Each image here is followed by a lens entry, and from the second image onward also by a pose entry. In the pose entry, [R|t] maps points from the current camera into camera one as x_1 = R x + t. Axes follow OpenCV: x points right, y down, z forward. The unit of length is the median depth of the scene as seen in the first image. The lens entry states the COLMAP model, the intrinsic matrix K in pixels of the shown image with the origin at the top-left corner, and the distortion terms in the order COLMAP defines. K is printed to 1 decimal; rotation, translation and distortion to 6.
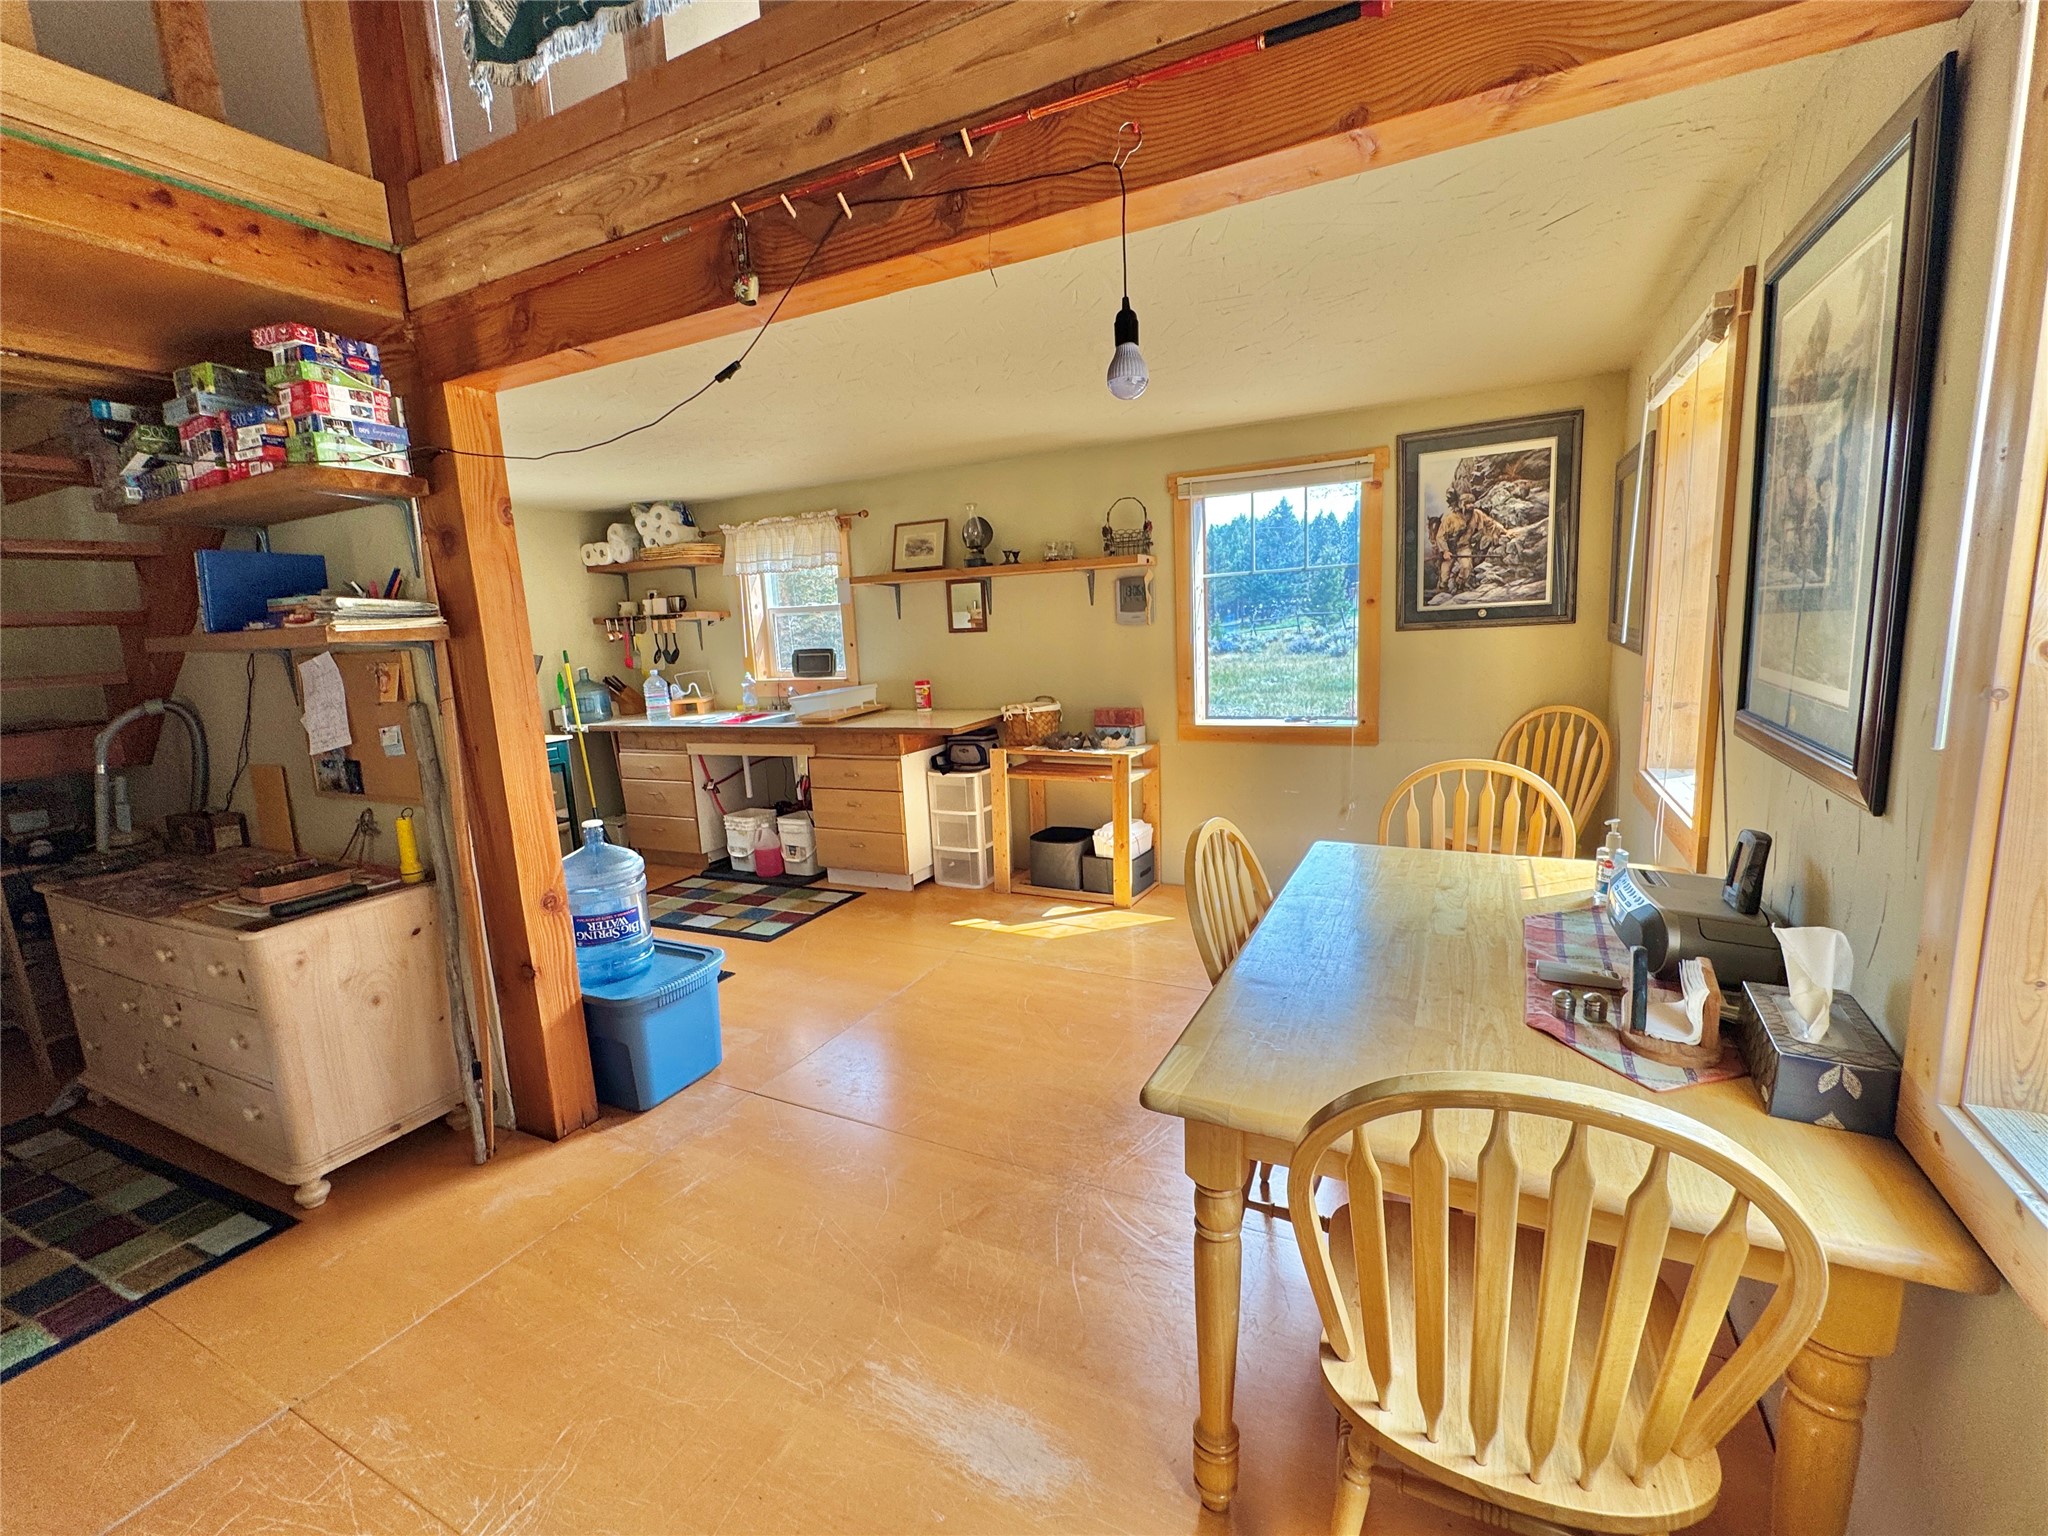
lens RADIAL K [[885.4, 0, 1026.3], [0, 885.4, 769.3], [0, 0, 1]] dist [-0.003970, -0.000302]
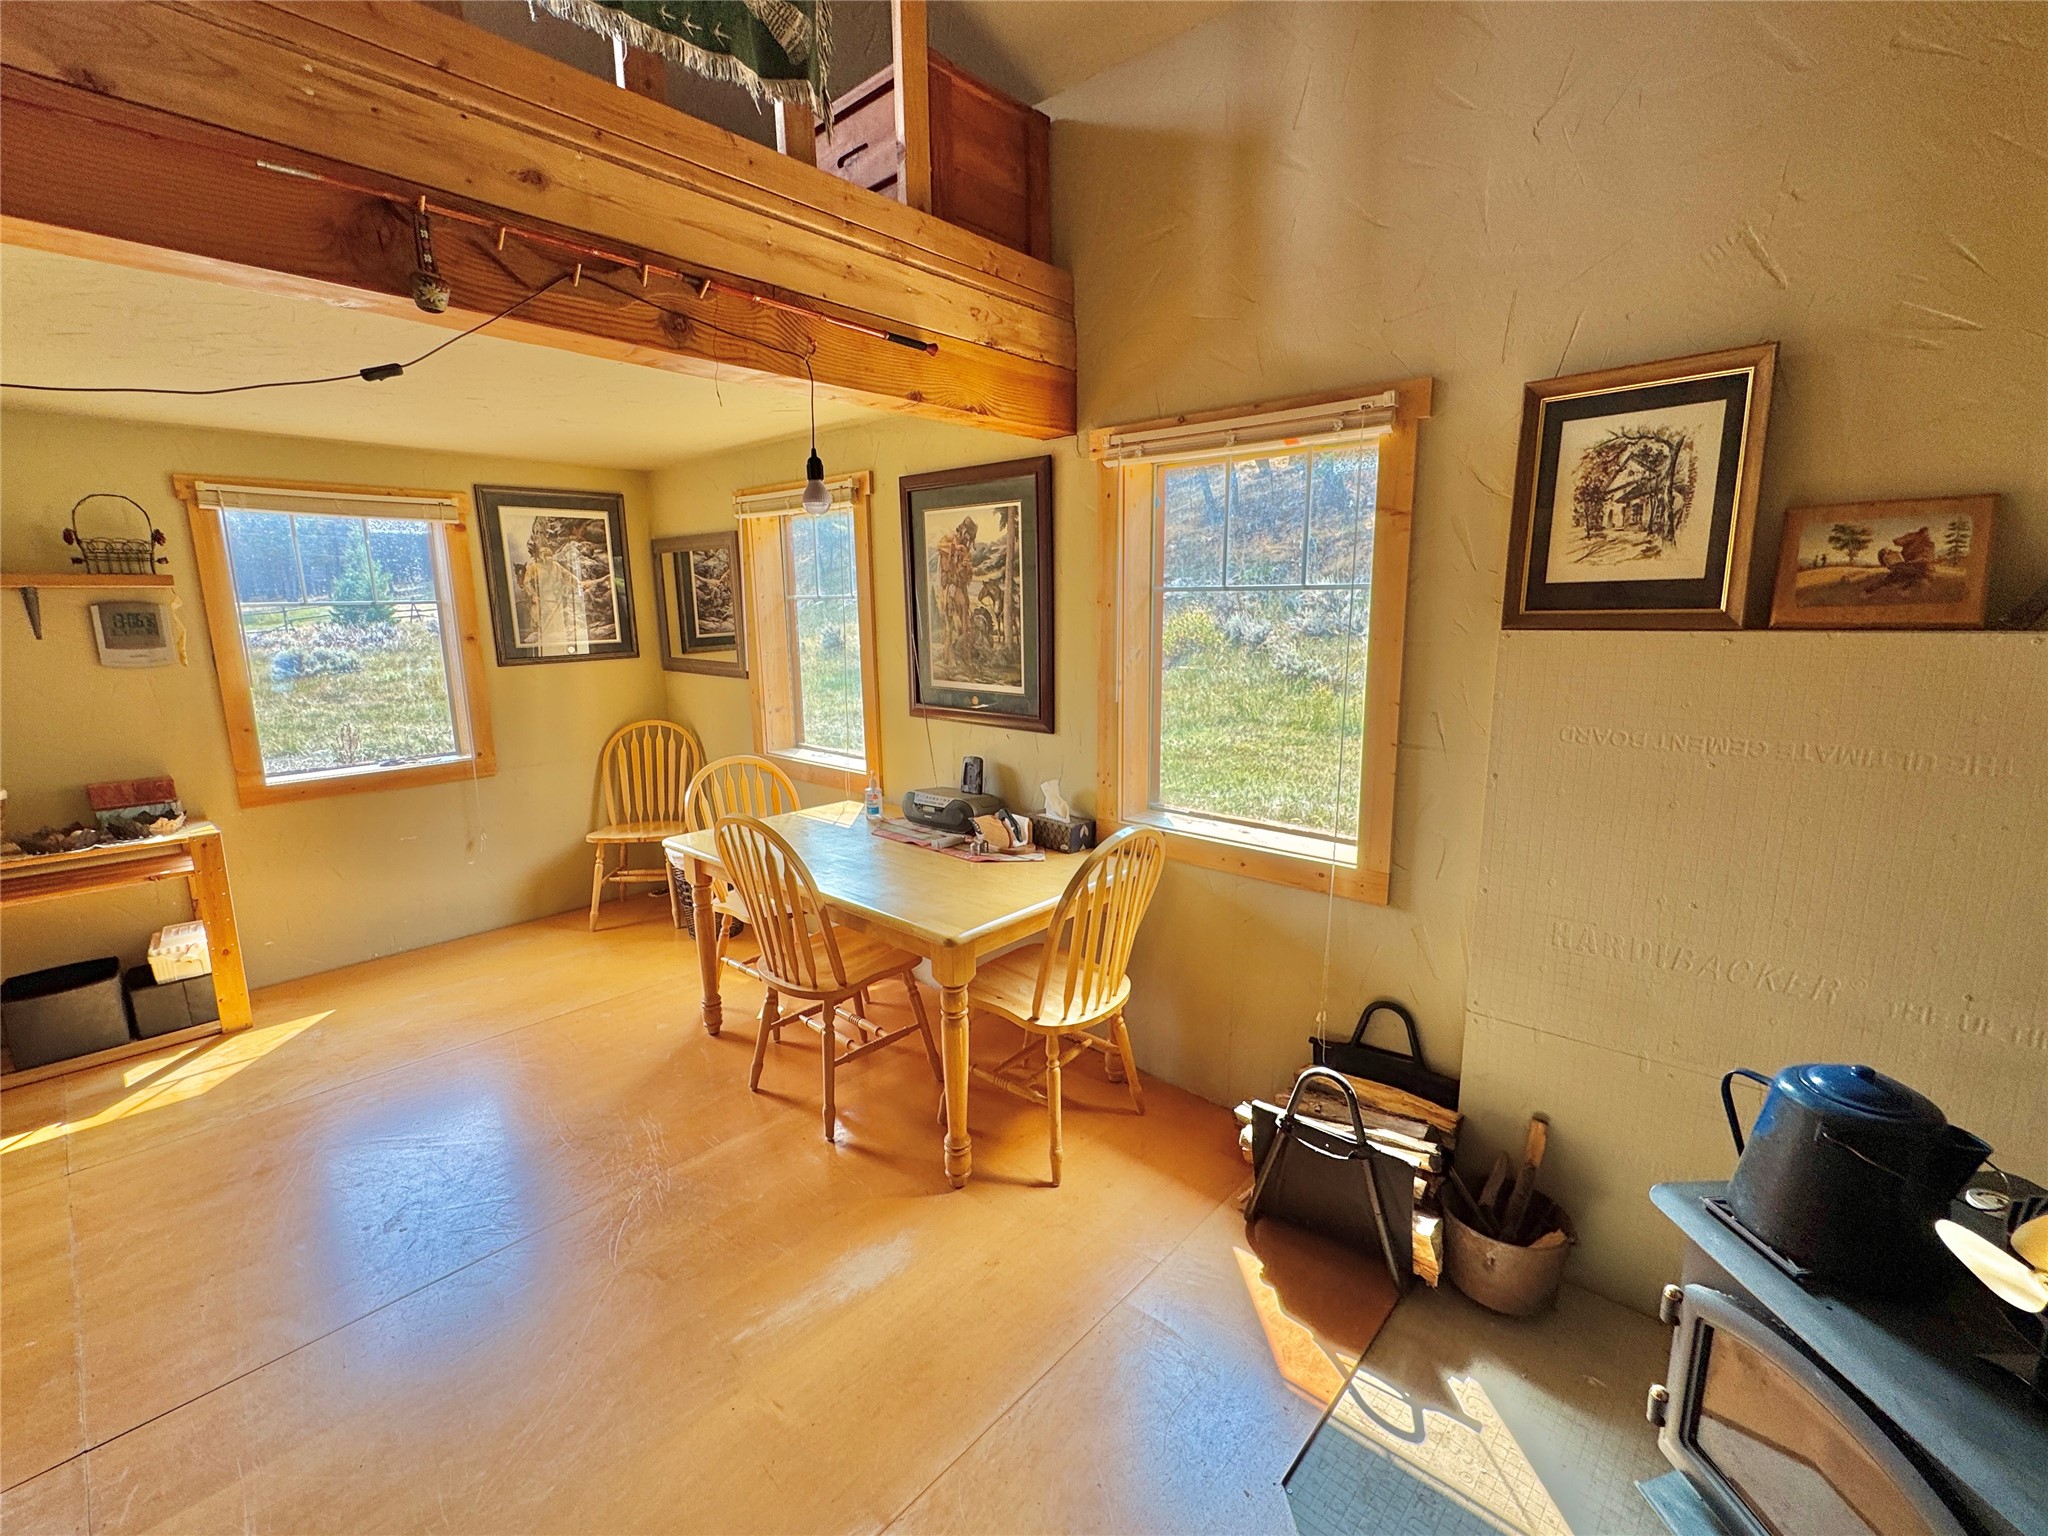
lens RADIAL K [[885.4, 0, 1026.5], [0, 885.4, 766.3], [0, 0, 1]] dist [-0.003970, -0.000302]
pose [[0.256930, -0.130093, 0.957634, -0.466977], [0.162958, 0.982542, 0.089755, -0.030188], [-0.952592, 0.132993, 0.273644, 0.116685]]
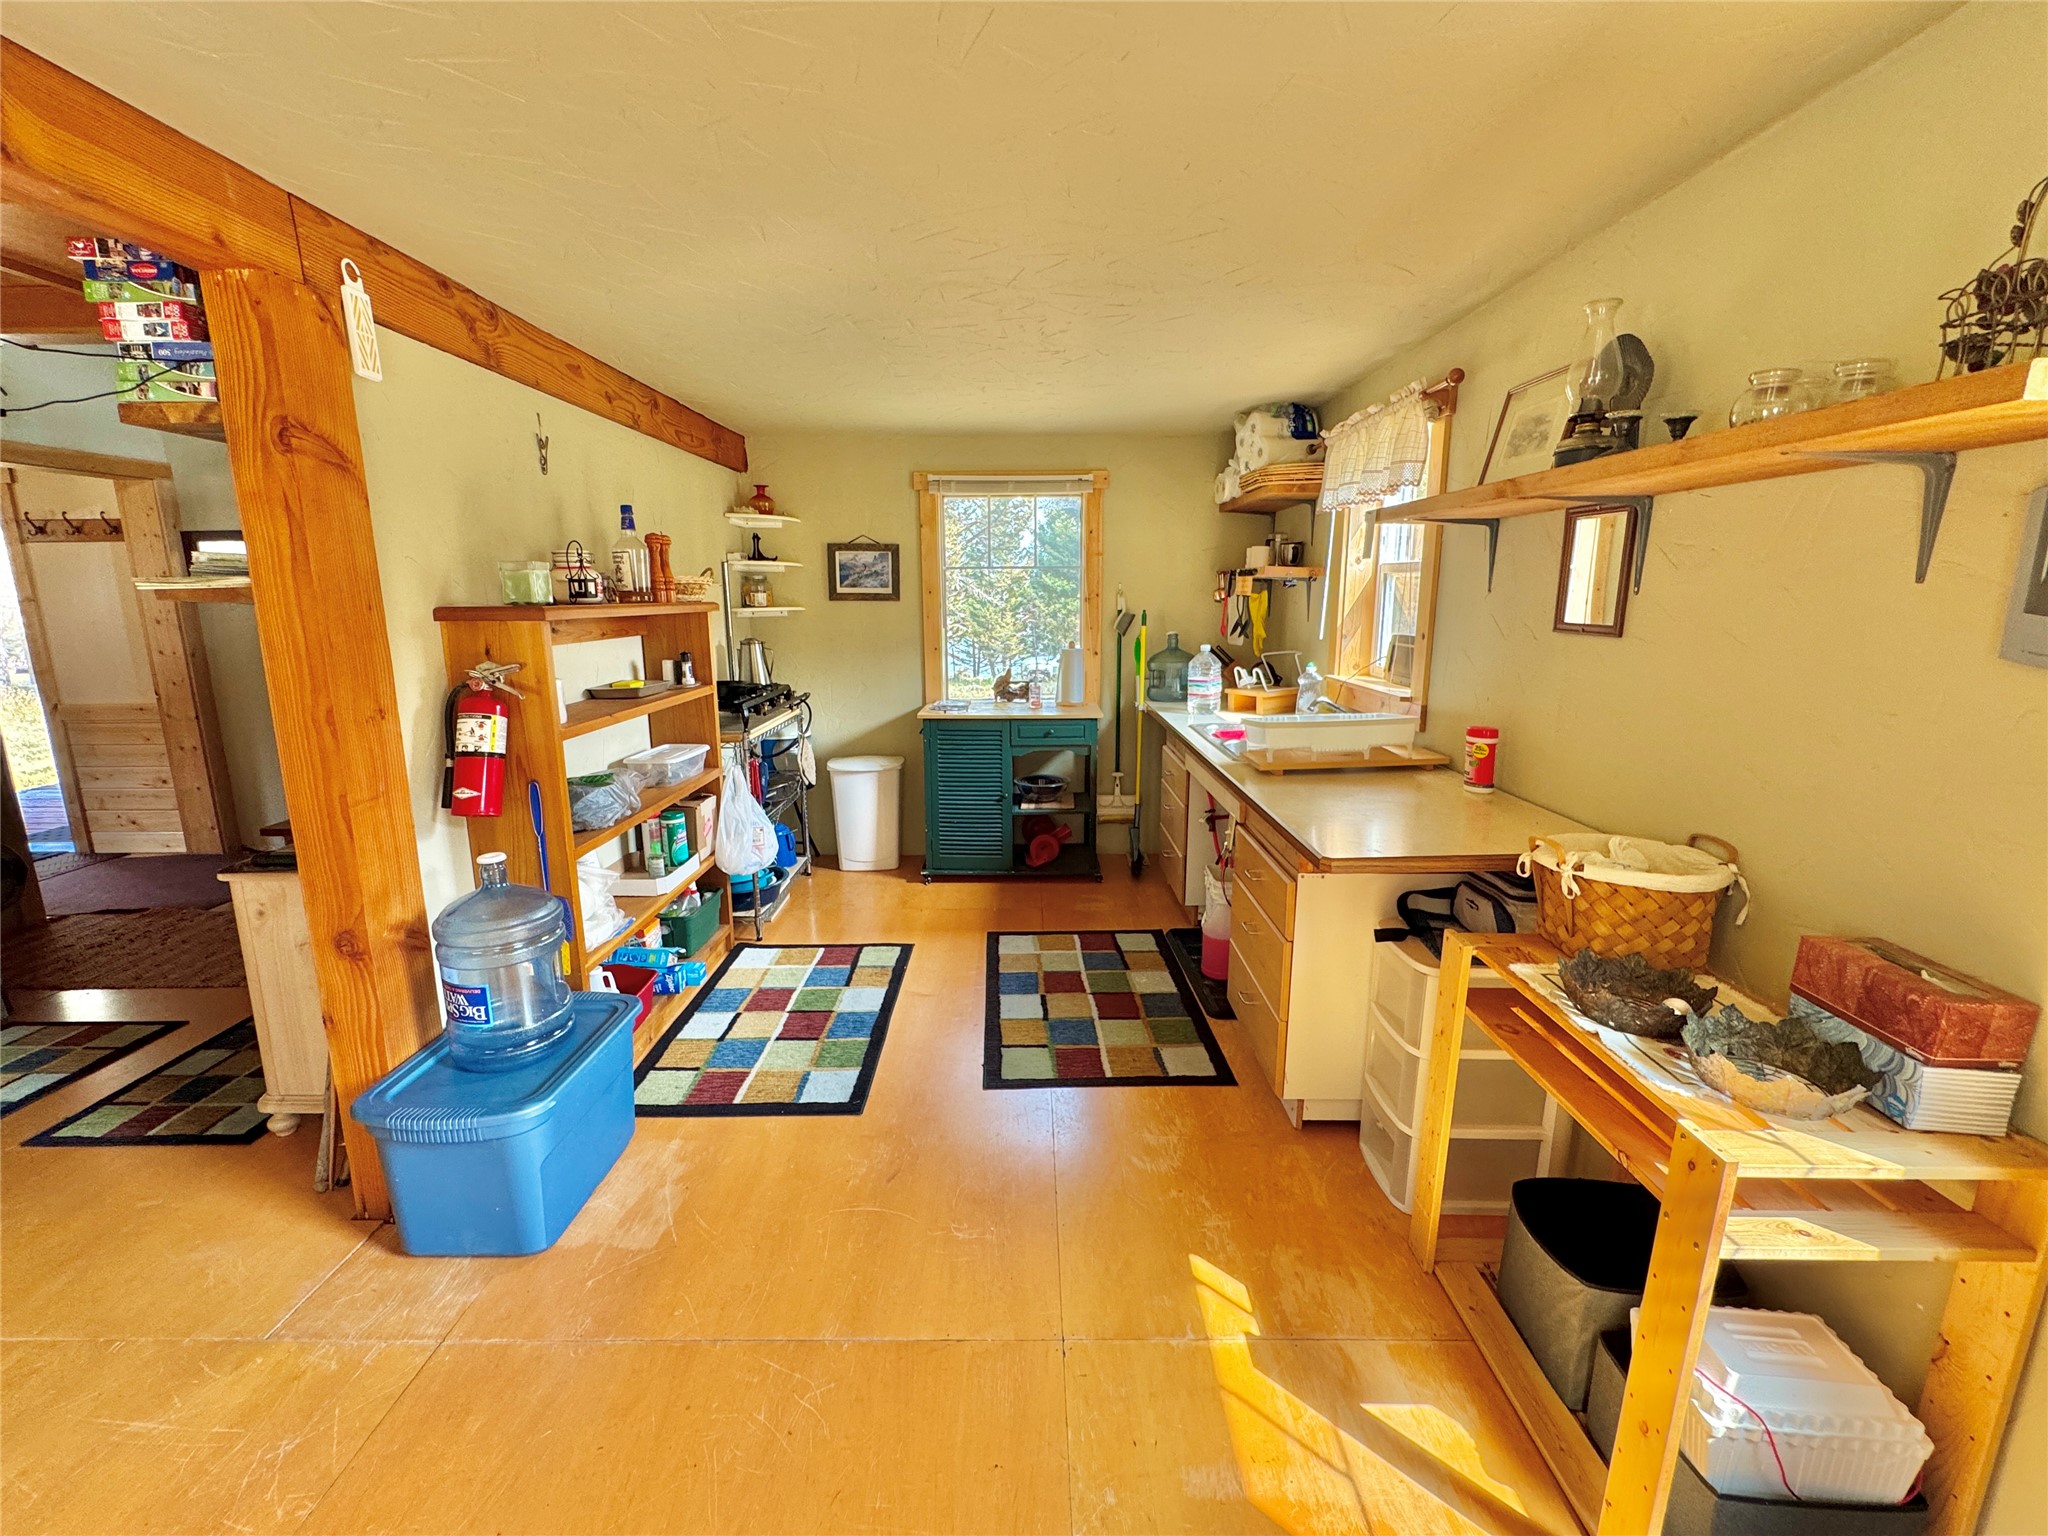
lens RADIAL K [[885.4, 0, 1022.1], [0, 885.4, 769.9], [0, 0, 1]] dist [-0.003970, -0.000302]
pose [[0.450014, 0.223639, -0.864565, 0.239006], [-0.169631, 0.971915, 0.163112, -0.147539], [0.876762, 0.073254, 0.475312, 0.732024]]
